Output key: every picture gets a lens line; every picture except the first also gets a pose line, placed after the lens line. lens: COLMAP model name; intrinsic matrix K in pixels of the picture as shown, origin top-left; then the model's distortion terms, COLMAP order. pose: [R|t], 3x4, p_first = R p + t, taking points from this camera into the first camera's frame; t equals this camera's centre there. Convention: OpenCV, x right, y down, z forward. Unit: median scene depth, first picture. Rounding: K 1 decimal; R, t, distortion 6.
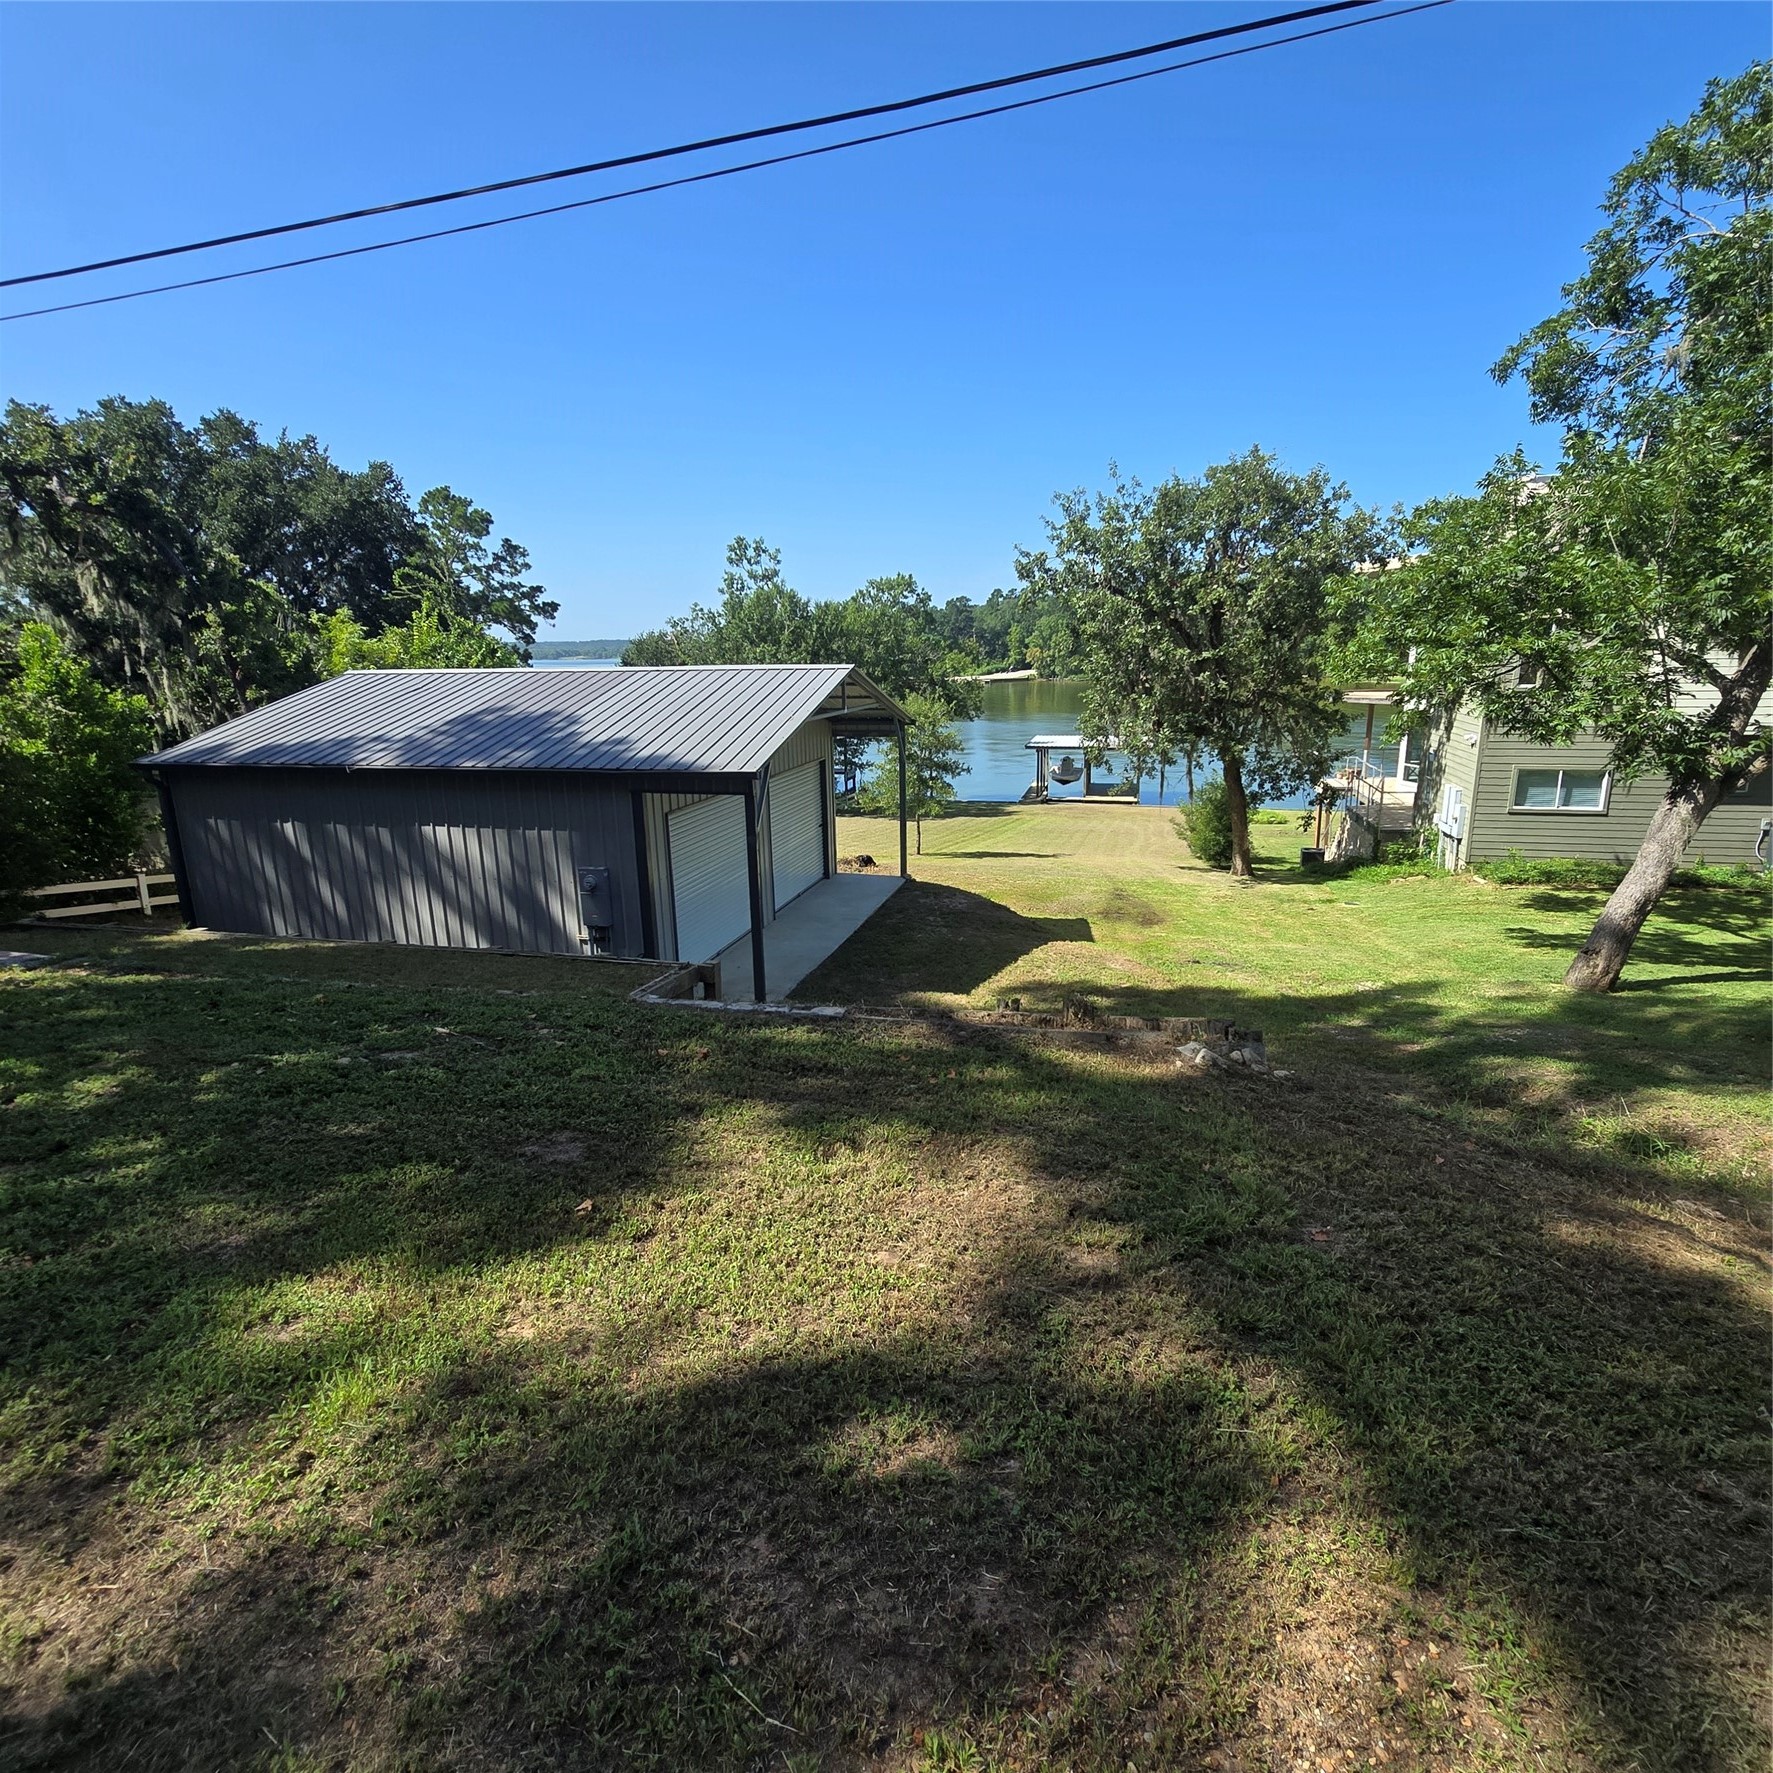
lens RADIAL K [[976.4, 0, 904.9], [0, 976.4, 878.0], [0, 0, 1]] dist [0.003020, -0.003871]
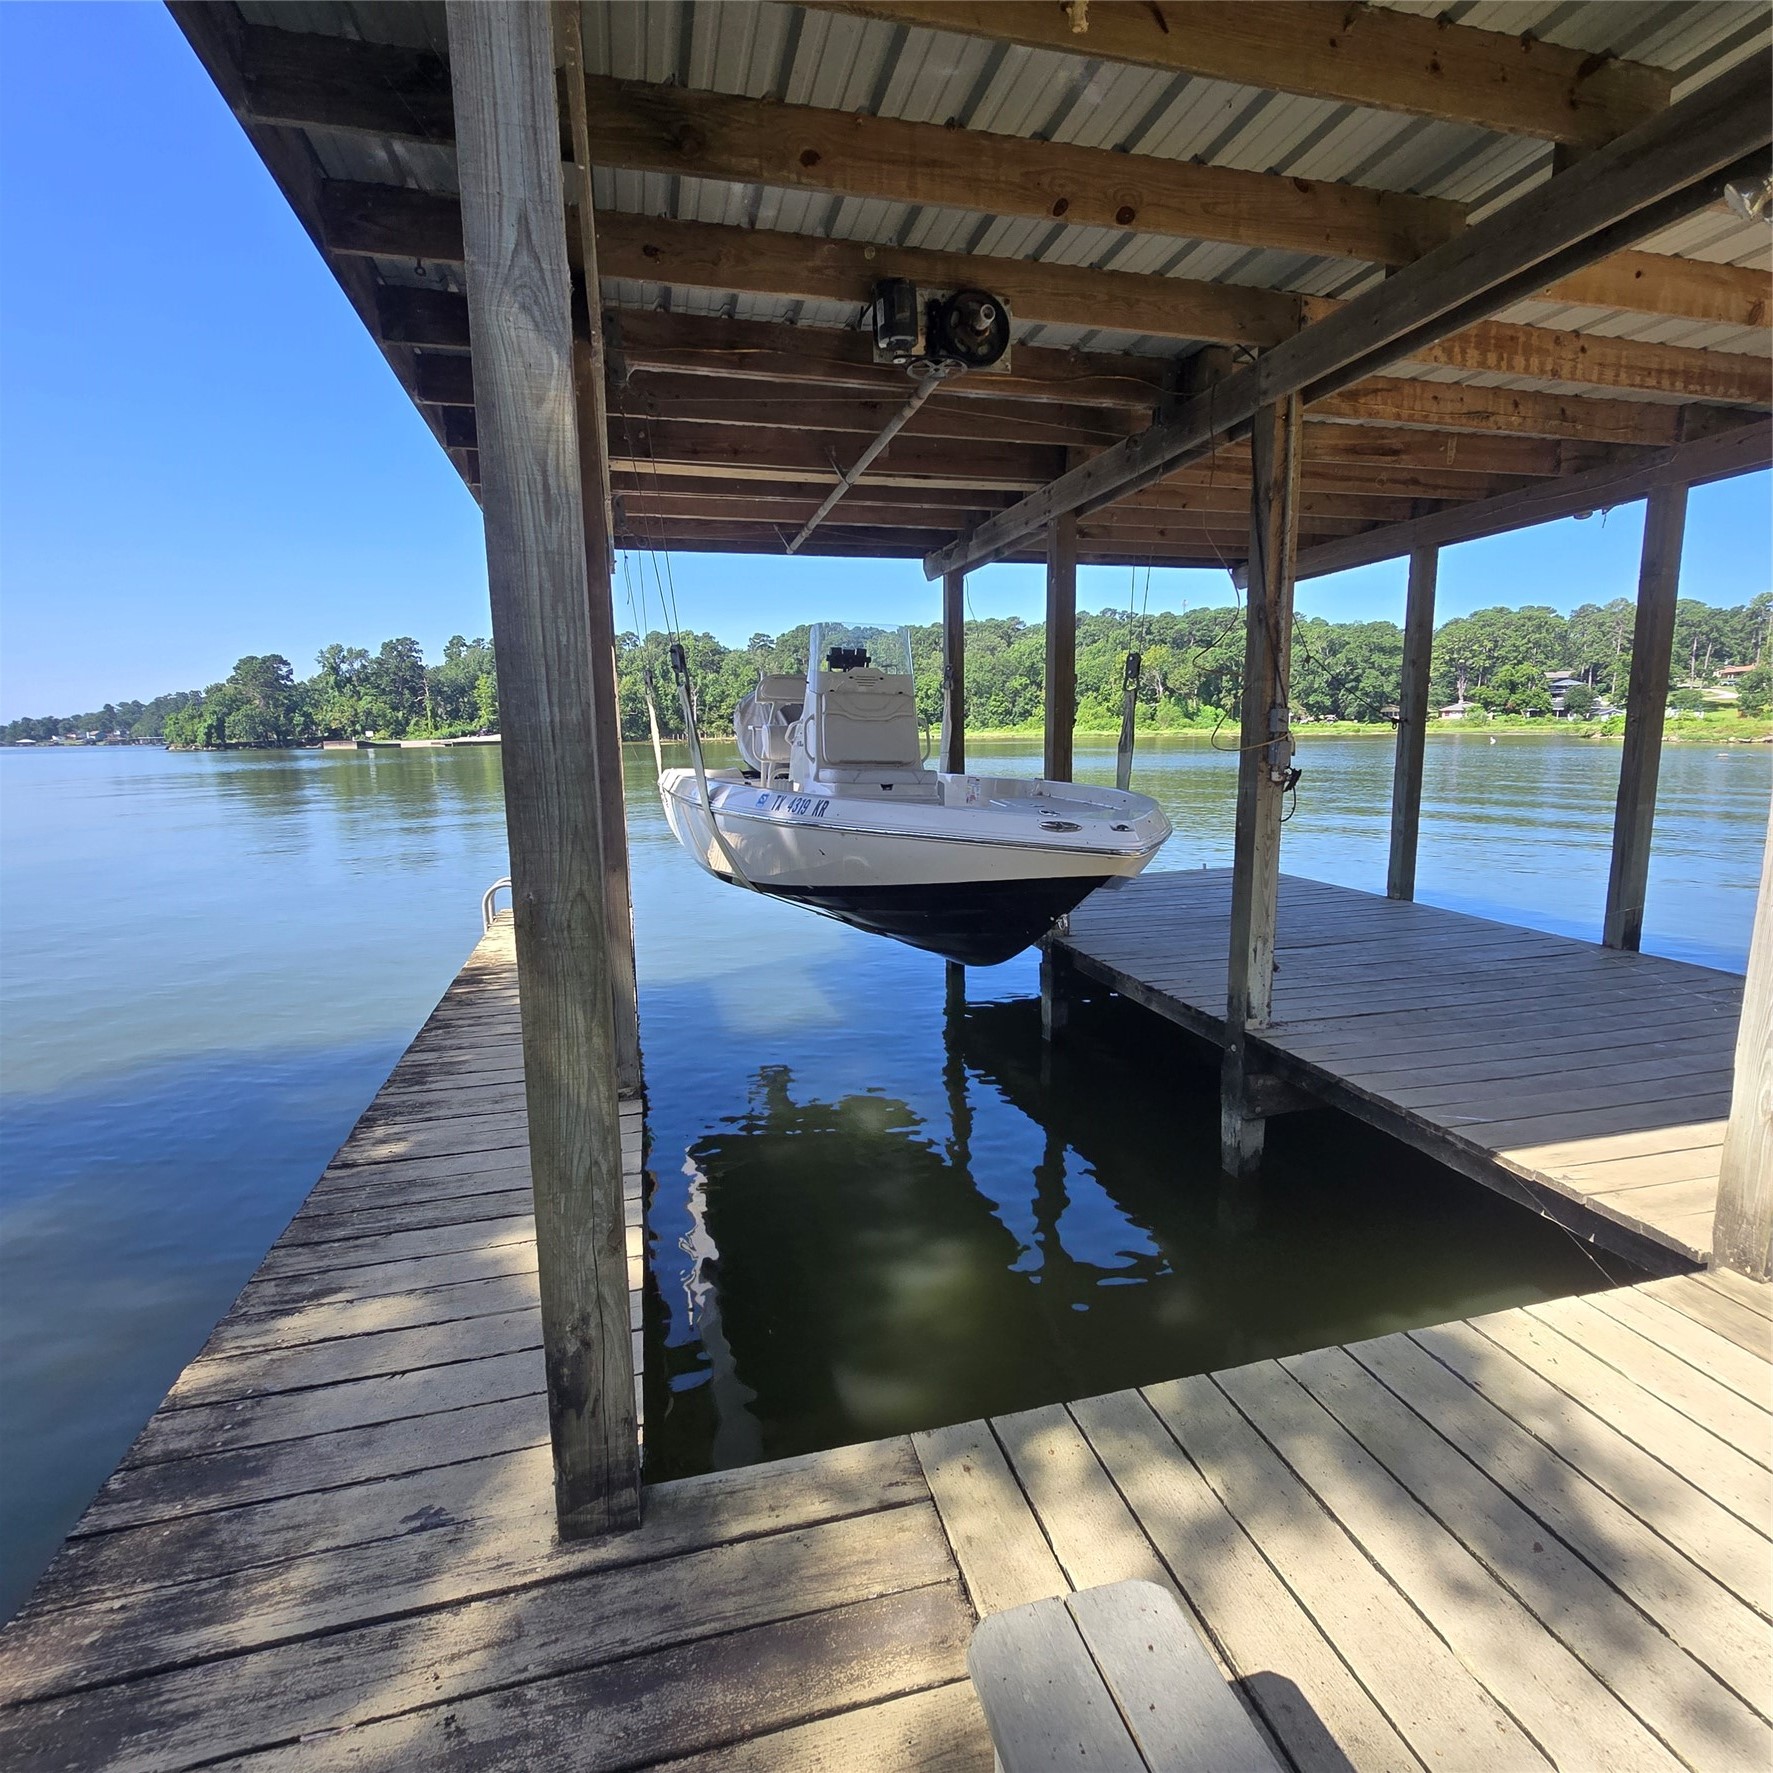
lens RADIAL K [[976.4, 0, 903.4], [0, 976.4, 867.7], [0, 0, 1]] dist [0.003020, -0.003871]
pose [[0.877110, -0.068360, 0.475401, 0.152851], [0.113629, 0.991254, -0.067107, -0.114671], [-0.466655, 0.112880, 0.877206, 1.085067]]
